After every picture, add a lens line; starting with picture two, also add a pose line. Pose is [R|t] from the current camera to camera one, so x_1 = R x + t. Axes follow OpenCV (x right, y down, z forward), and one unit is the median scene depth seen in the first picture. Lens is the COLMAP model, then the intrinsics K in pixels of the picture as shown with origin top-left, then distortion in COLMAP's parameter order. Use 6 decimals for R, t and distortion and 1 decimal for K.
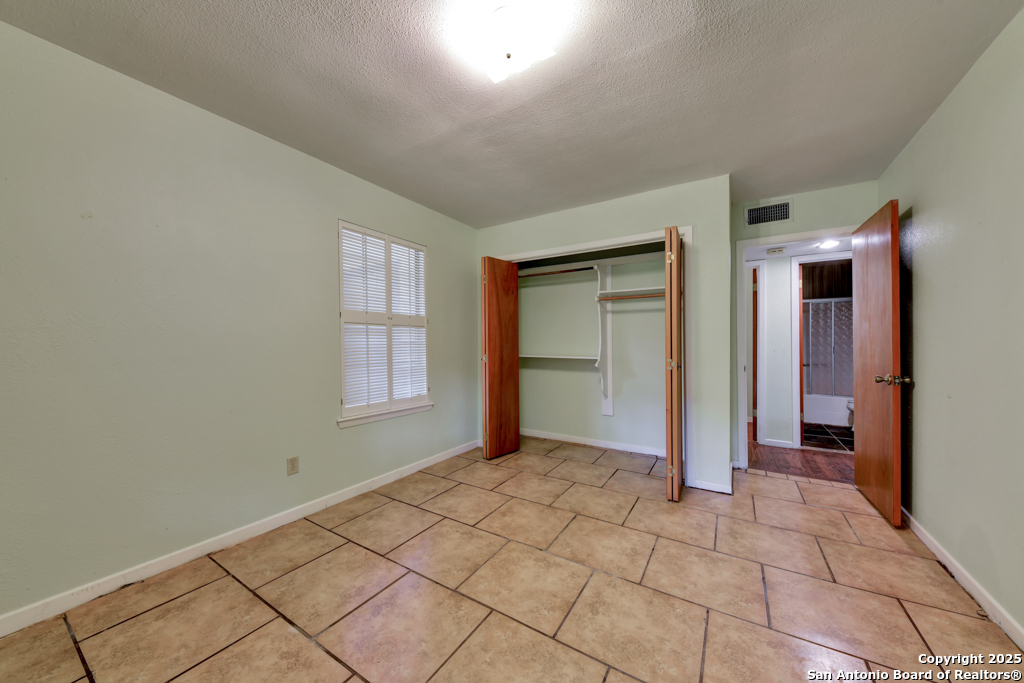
lens RADIAL K [[356.4, 0, 509.1], [0, 356.4, 334.3], [0, 0, 1]] dist [0.010653, -0.005955]
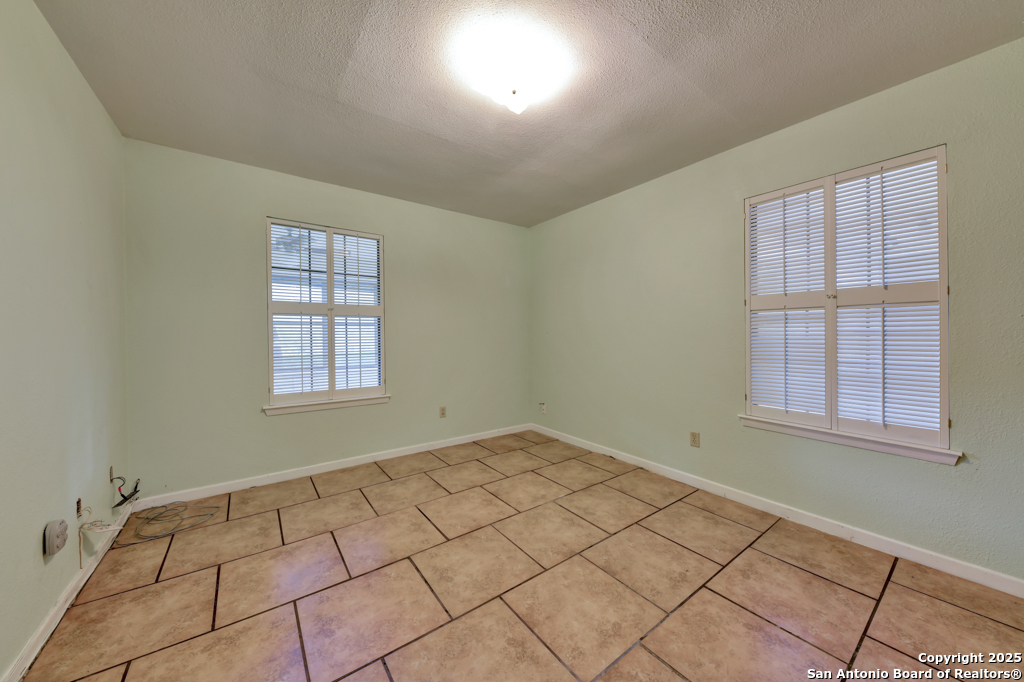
lens RADIAL K [[356.4, 0, 509.1], [0, 356.4, 333.8], [0, 0, 1]] dist [0.010653, -0.005955]
pose [[-0.374676, -0.000102, -0.927156, 0.692633], [0.024820, 0.999641, -0.010140, 0.022561], [0.926824, -0.026811, -0.374539, 0.884765]]
